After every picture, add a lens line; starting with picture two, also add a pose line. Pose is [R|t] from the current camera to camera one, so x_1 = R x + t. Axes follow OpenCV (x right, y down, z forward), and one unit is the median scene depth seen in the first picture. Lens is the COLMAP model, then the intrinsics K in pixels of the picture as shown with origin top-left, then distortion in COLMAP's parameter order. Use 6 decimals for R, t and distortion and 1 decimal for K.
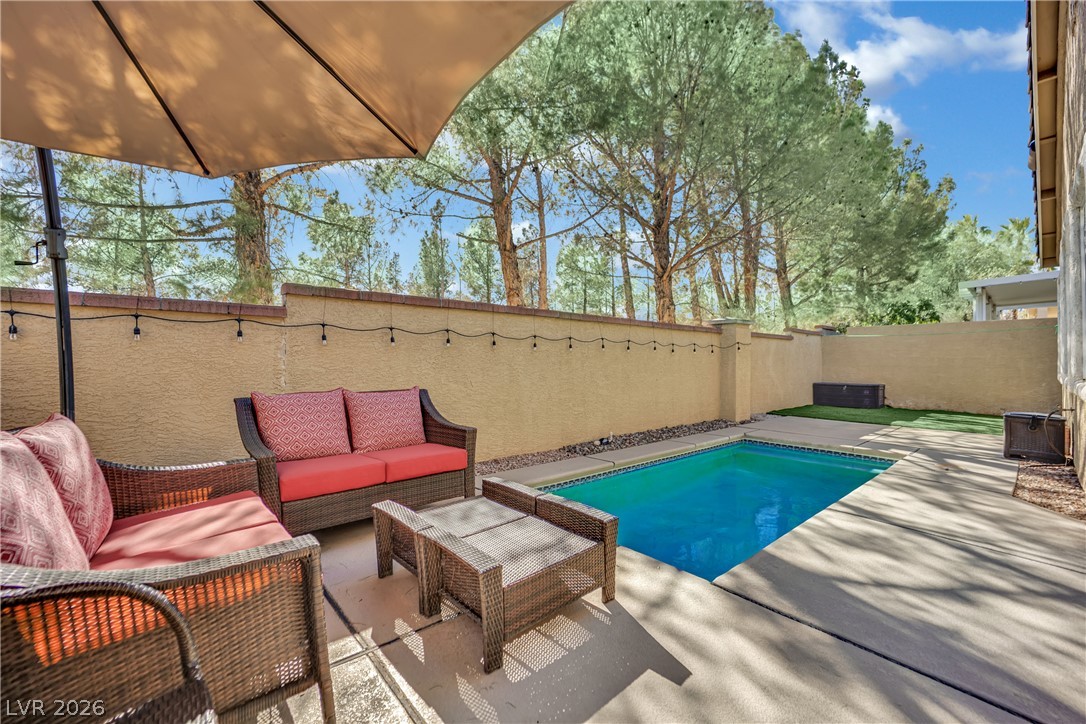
lens RADIAL K [[446.7, 0, 526.2], [0, 446.7, 360.4], [0, 0, 1]] dist [-0.018748, -0.001123]
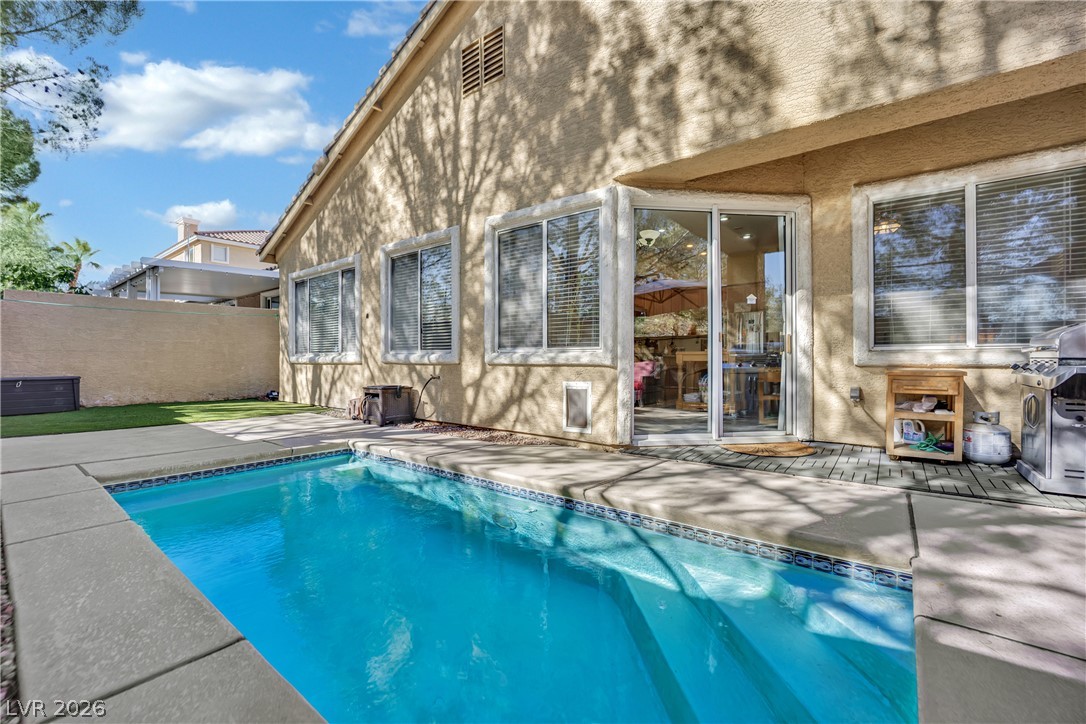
lens RADIAL K [[446.7, 0, 530.3], [0, 446.7, 362.3], [0, 0, 1]] dist [-0.018748, -0.001123]
pose [[-0.237834, -0.006444, 0.971284, -0.060068], [-0.003603, 0.999977, 0.005752, 0.031279], [-0.971299, -0.002131, -0.237852, 0.555102]]
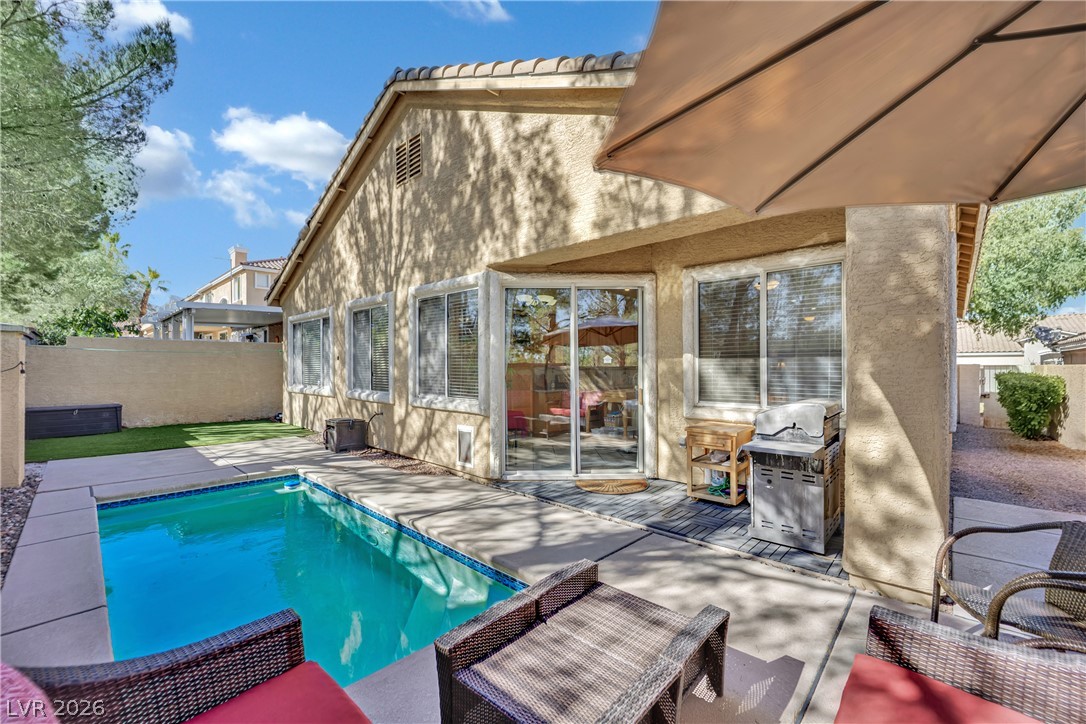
lens RADIAL K [[446.7, 0, 550.3], [0, 446.7, 365.5], [0, 0, 1]] dist [-0.018748, -0.001123]
pose [[-0.153694, -0.011079, 0.988056, -0.245977], [-0.005285, 0.999932, 0.010390, -0.045526], [-0.988104, -0.003625, -0.153743, 0.334787]]
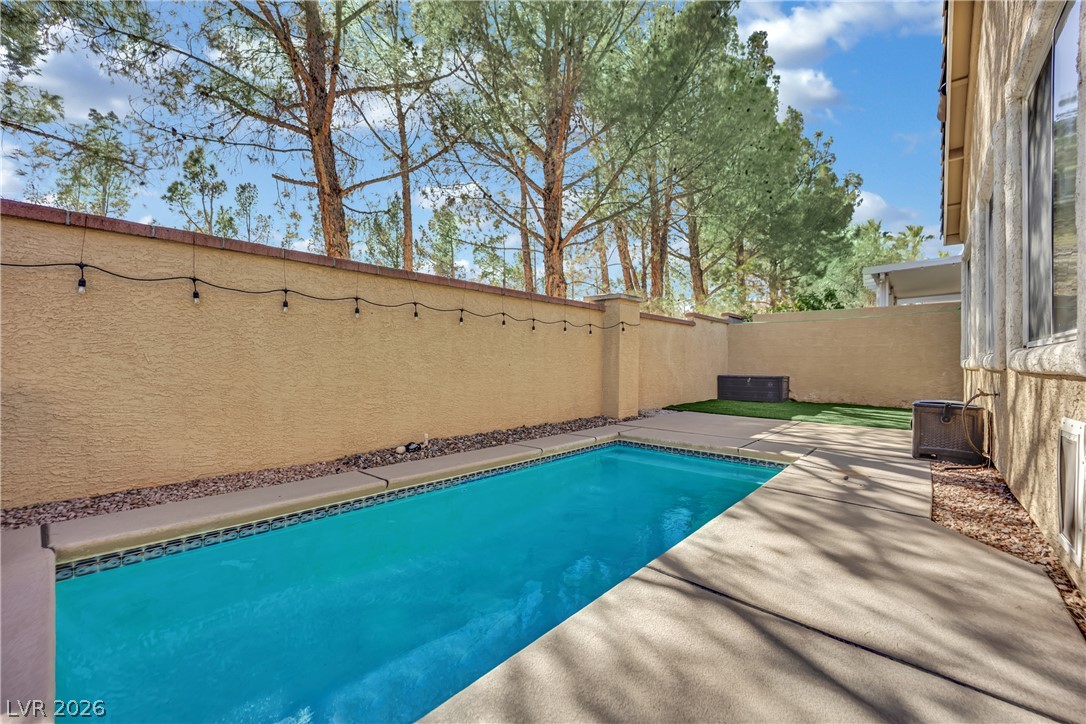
lens RADIAL K [[446.7, 0, 537.6], [0, 446.7, 361.7], [0, 0, 1]] dist [-0.018748, -0.001123]
pose [[0.989383, 0.007327, 0.145144, 0.201371], [-0.007774, 0.999967, 0.002515, 0.032200], [-0.145121, -0.003616, 0.989407, 0.203553]]
